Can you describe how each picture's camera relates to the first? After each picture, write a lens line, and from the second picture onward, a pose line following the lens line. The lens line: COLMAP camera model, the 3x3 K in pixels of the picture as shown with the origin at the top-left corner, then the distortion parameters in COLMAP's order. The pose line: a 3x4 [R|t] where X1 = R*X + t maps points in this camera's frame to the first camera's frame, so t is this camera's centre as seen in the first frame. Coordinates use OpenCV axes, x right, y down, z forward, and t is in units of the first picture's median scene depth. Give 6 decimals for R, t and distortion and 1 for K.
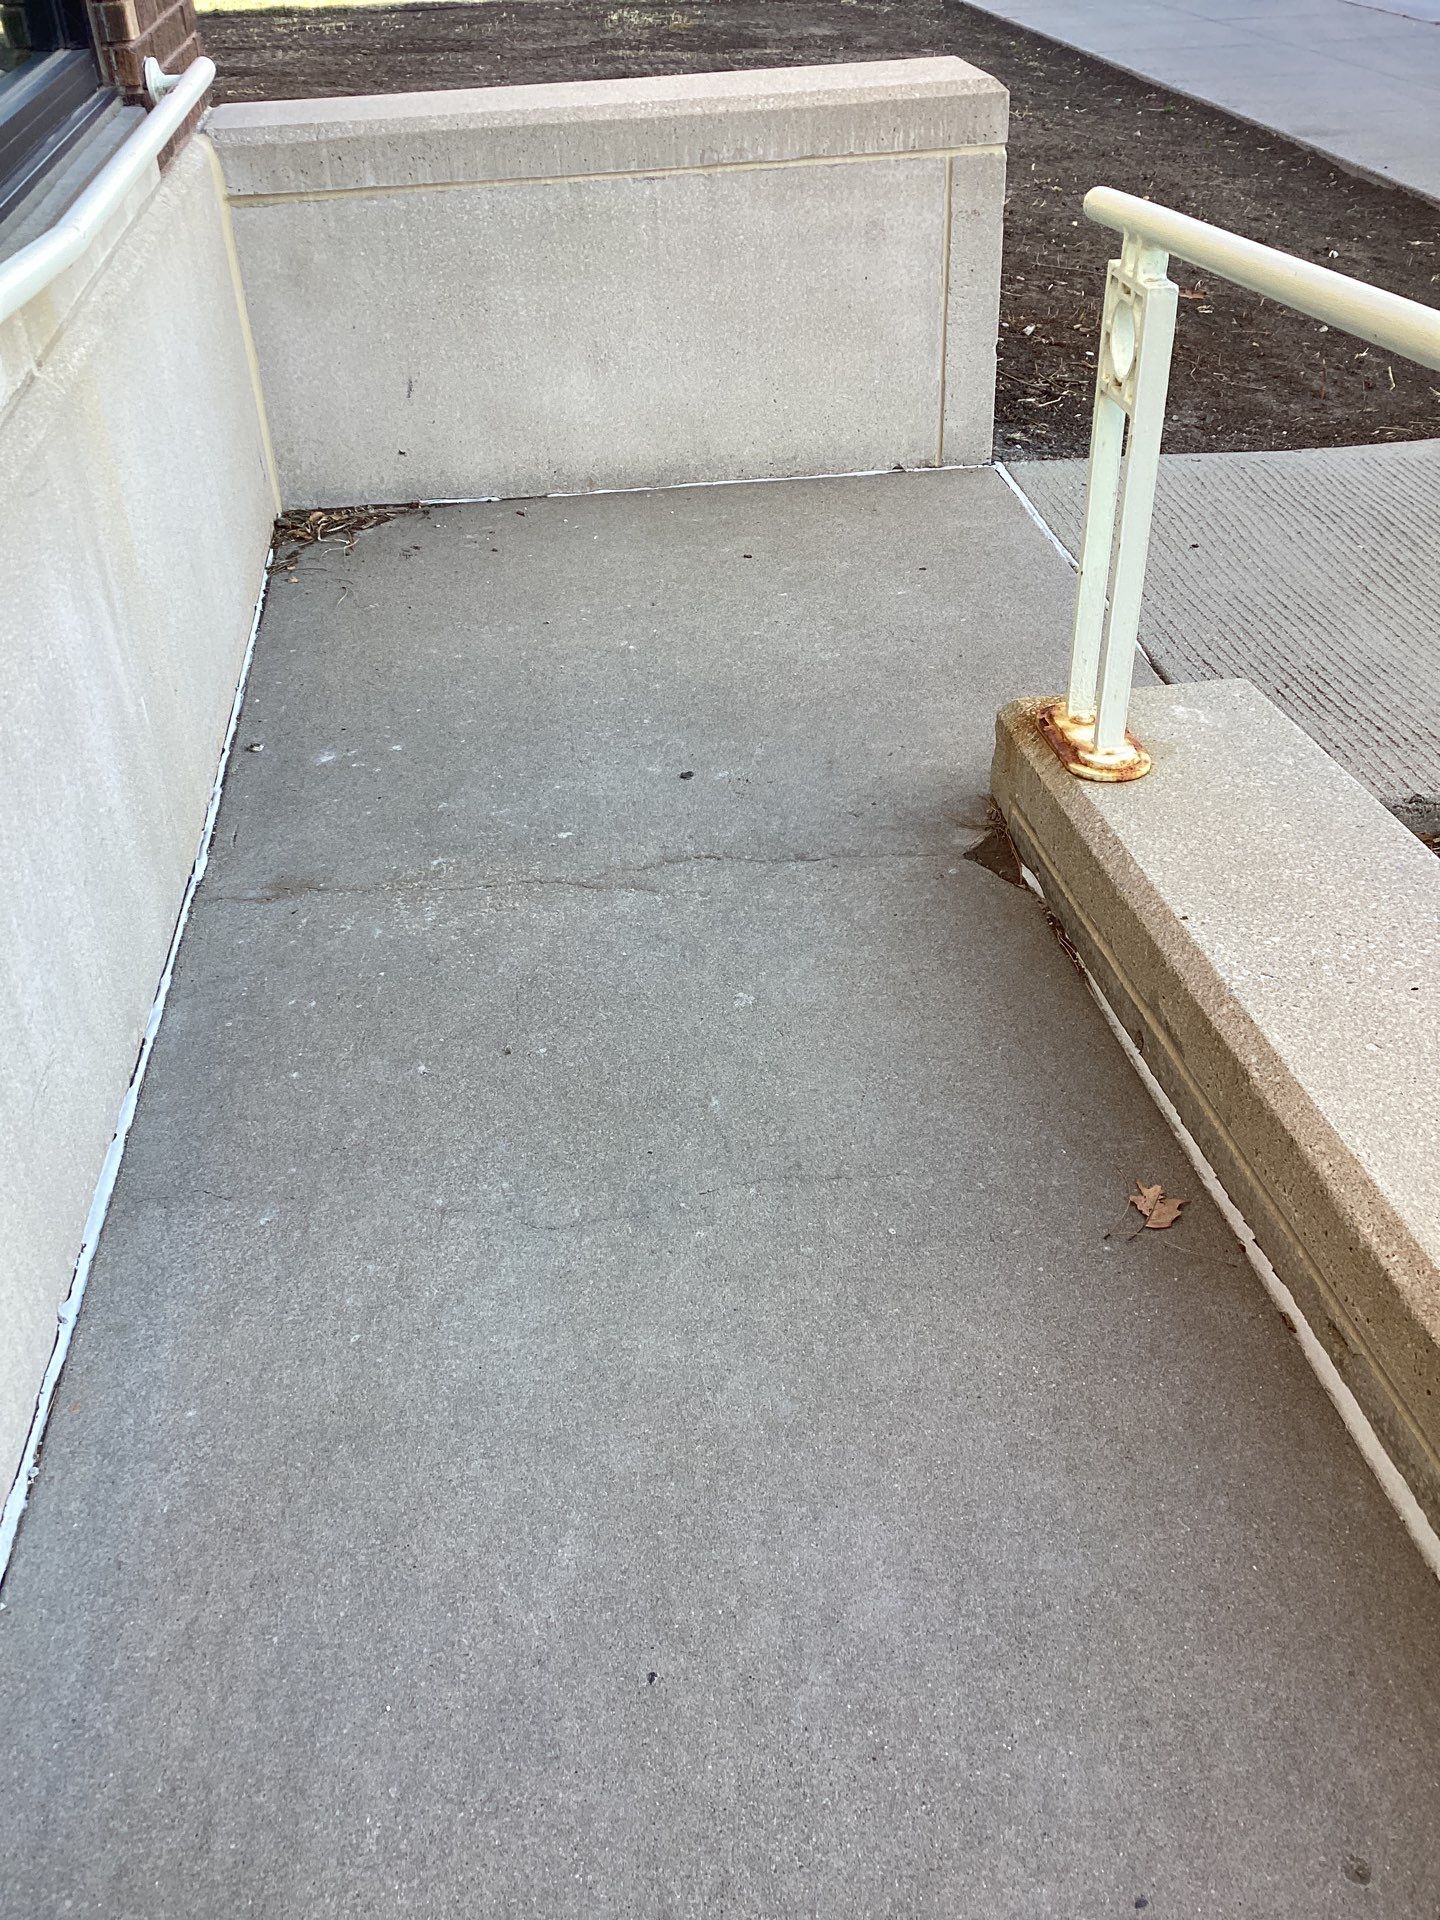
lens RADIAL K [[1725.6, 0, 732.2], [0, 1725.6, 979.1], [0, 0, 1]] dist [0.051459, -0.068196]
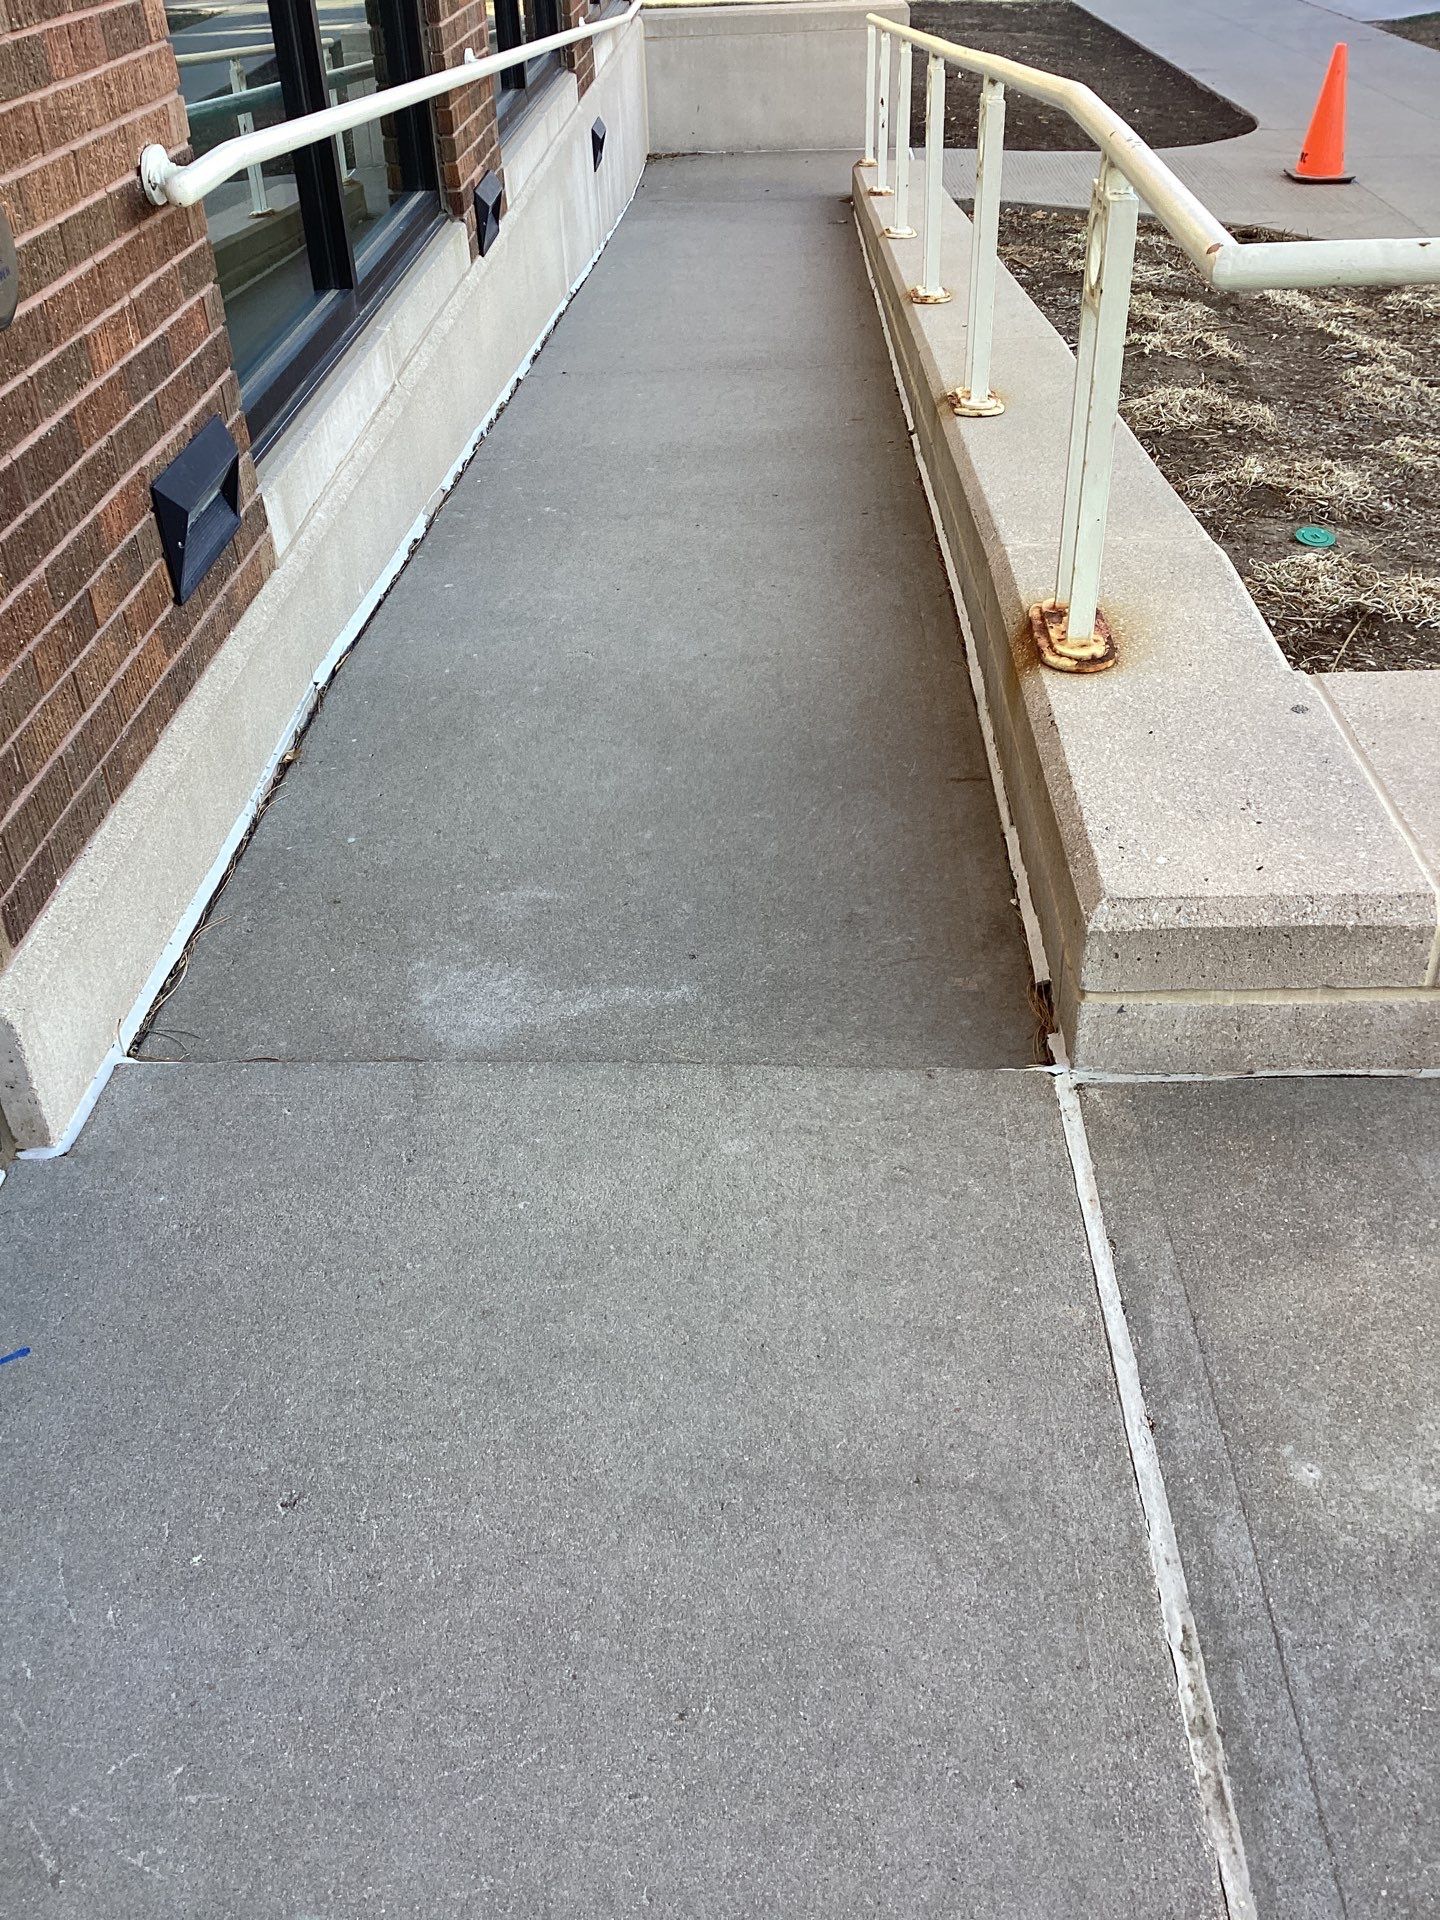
lens RADIAL K [[1725.6, 0, 738.1], [0, 1725.6, 956.6], [0, 0, 1]] dist [0.051459, -0.068196]
pose [[0.988237, 0.086487, -0.126124, 0.395549], [-0.089243, 0.995875, -0.016359, 1.191921], [0.124189, 0.027423, 0.991880, -1.962780]]
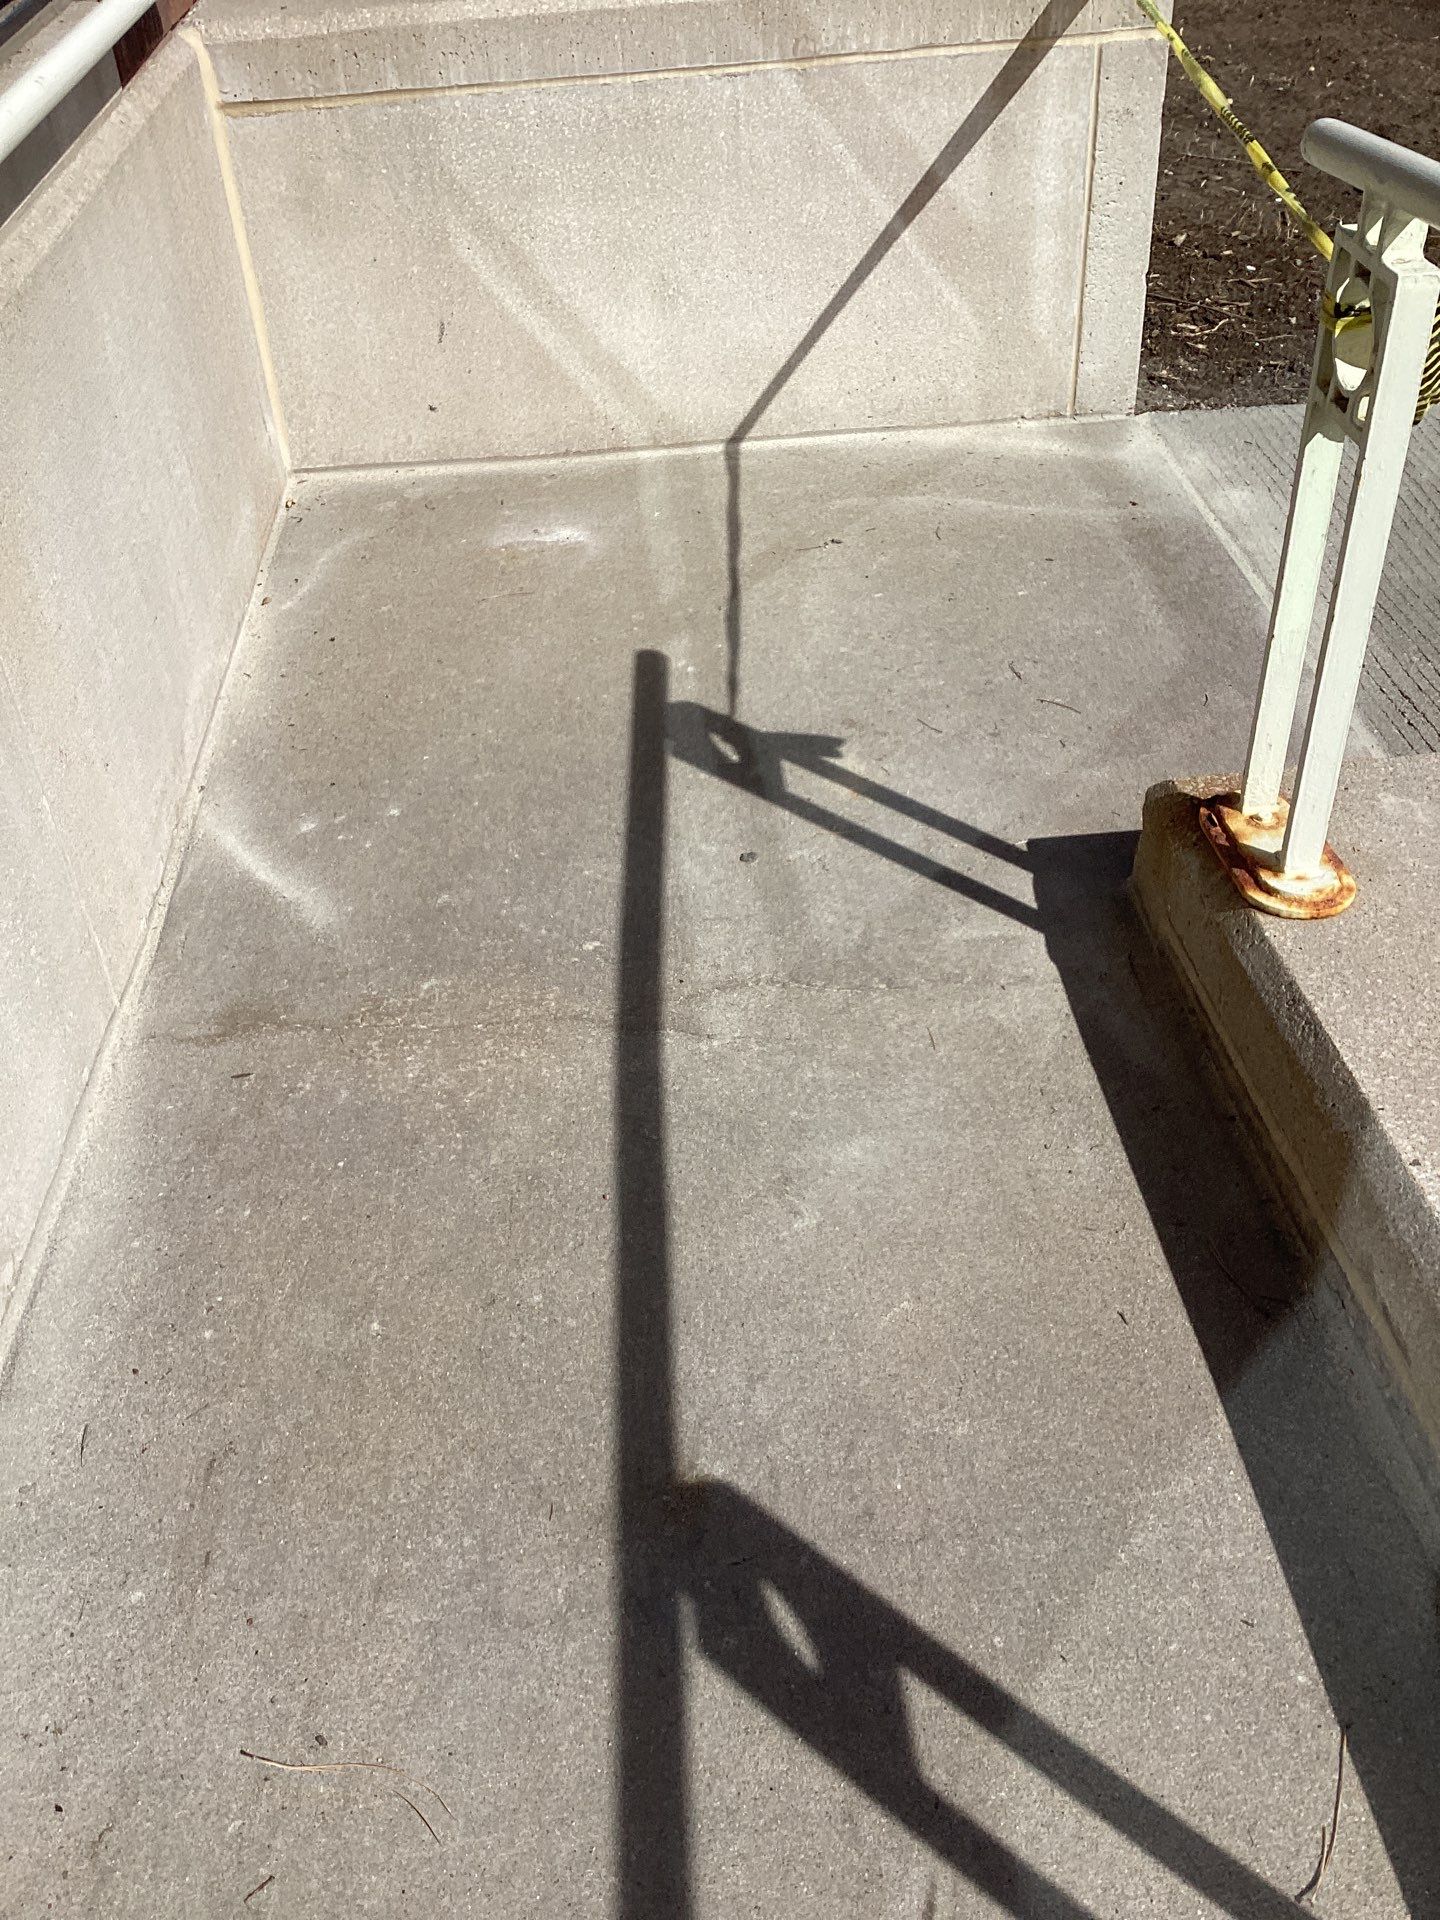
lens RADIAL K [[1725.6, 0, 712.4], [0, 1725.6, 958.4], [0, 0, 1]] dist [0.051459, -0.068196]
pose [[0.997687, 0.025919, -0.062843, 0.006825], [-0.022096, 0.997907, 0.060777, -0.097617], [0.064286, -0.059248, 0.996171, 0.161799]]
